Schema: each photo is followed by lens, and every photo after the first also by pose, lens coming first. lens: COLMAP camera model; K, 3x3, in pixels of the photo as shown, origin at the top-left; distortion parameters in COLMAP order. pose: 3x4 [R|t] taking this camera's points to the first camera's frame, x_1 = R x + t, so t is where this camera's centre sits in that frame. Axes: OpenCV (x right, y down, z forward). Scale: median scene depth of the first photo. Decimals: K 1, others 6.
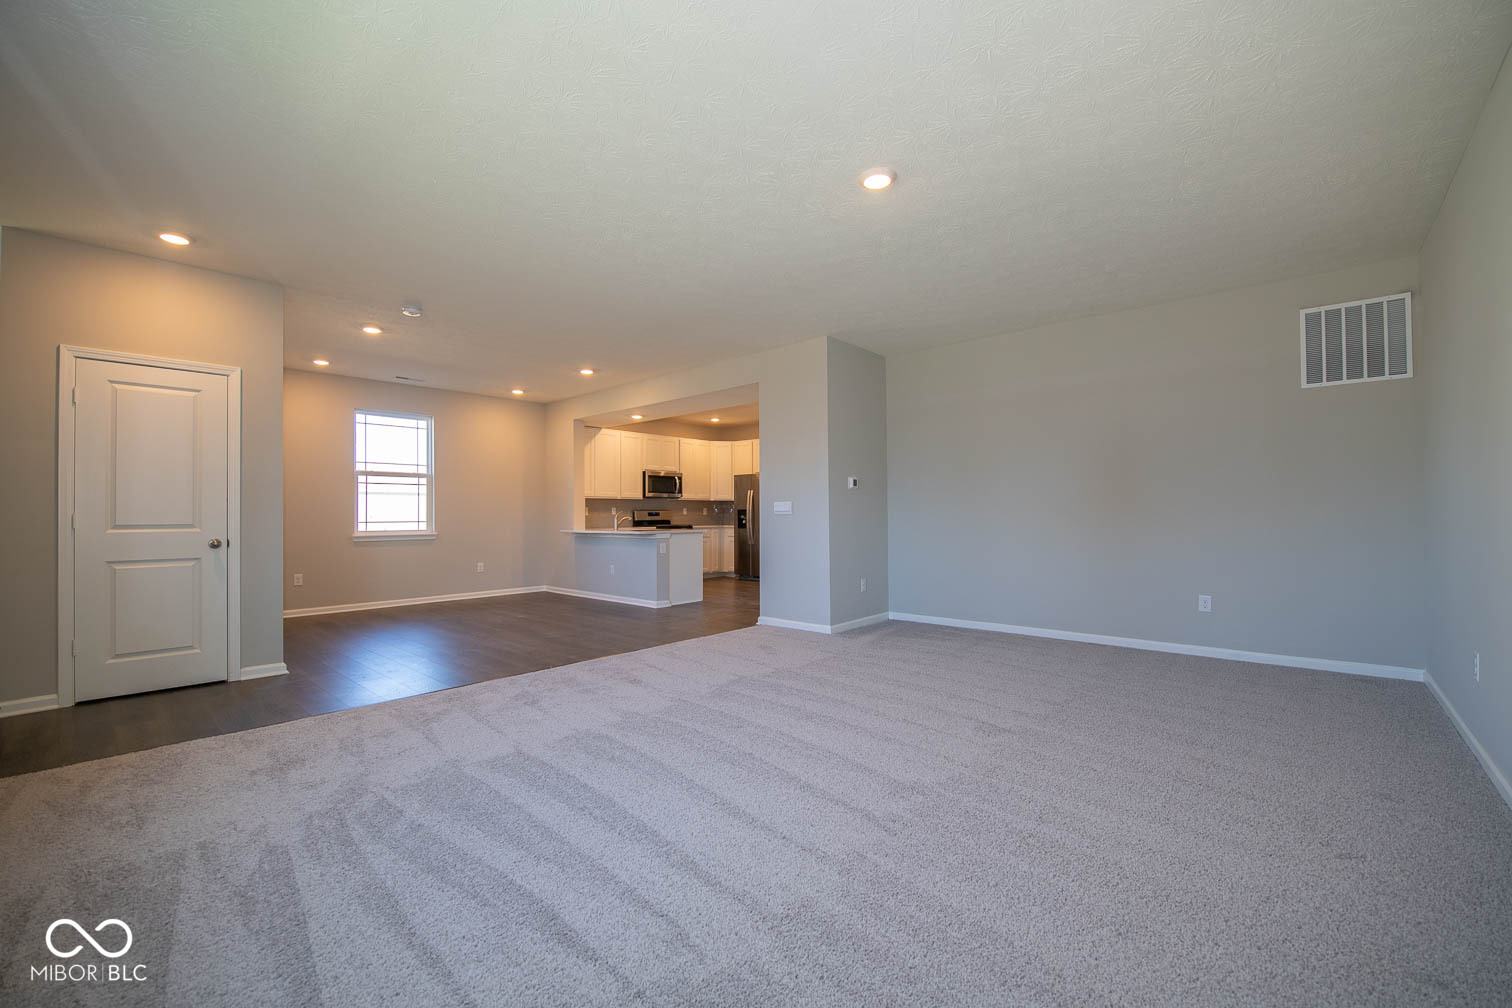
lens RADIAL K [[637.1, 0, 756.9], [0, 637.1, 500.7], [0, 0, 1]] dist [-0.011132, 0.000290]
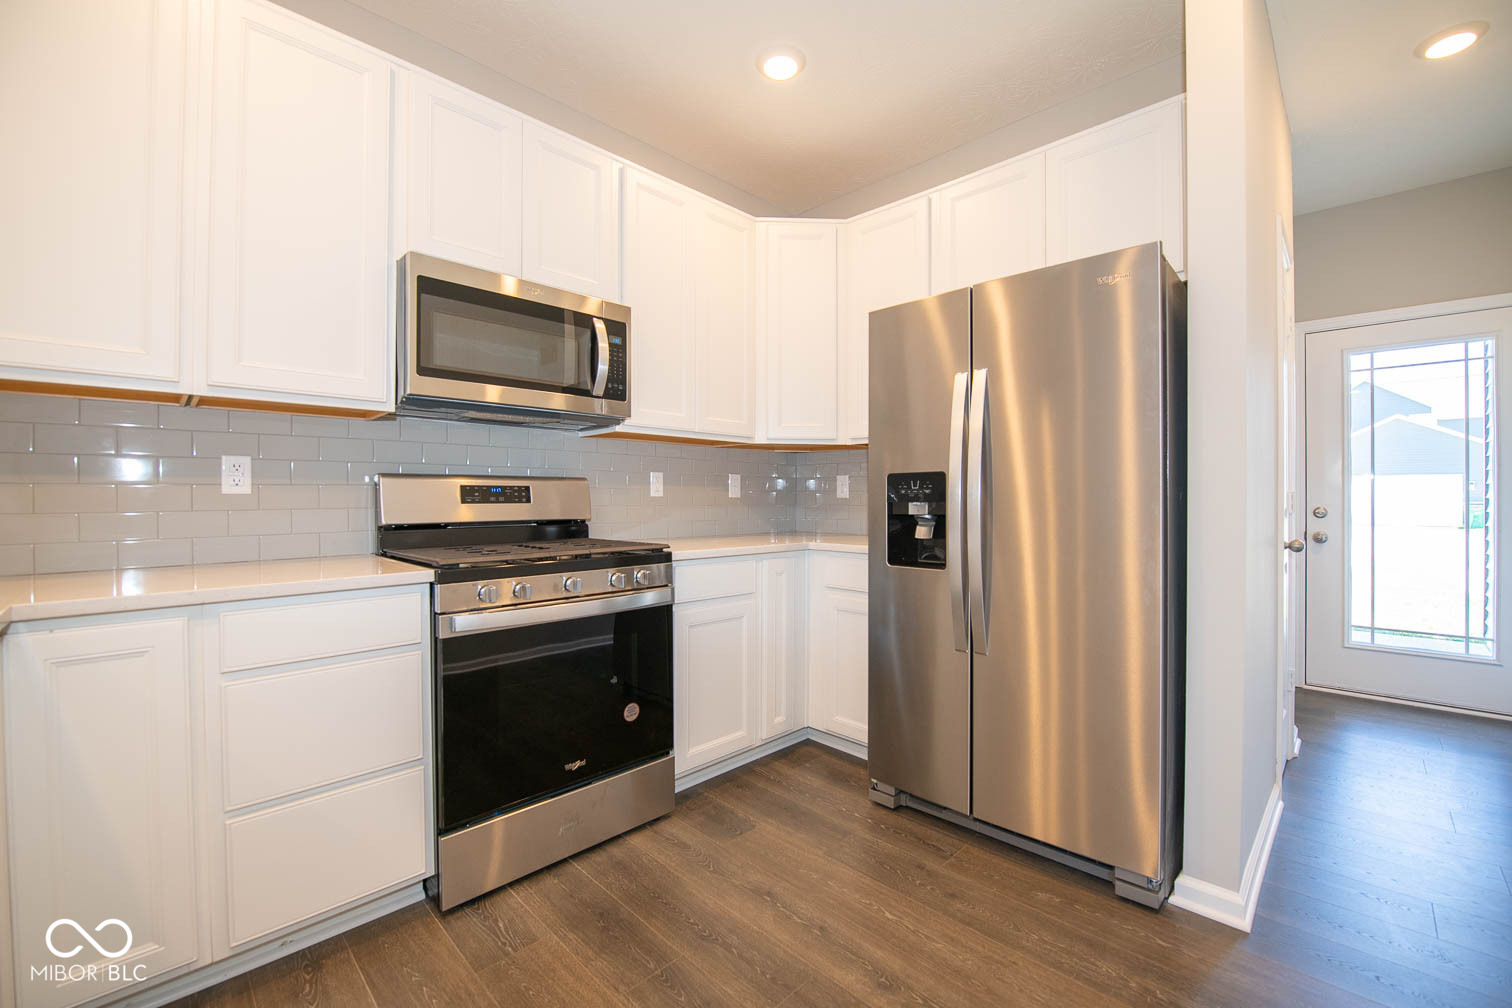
lens RADIAL K [[616.2, 0, 756.6], [0, 616.2, 498.5], [0, 0, 1]] dist [-0.015658, 0.000730]
pose [[0.998677, 0.004778, -0.051205, -0.062721], [-0.003664, 0.999755, 0.021827, 0.017422], [0.051296, -0.021611, 0.998450, 0.790694]]
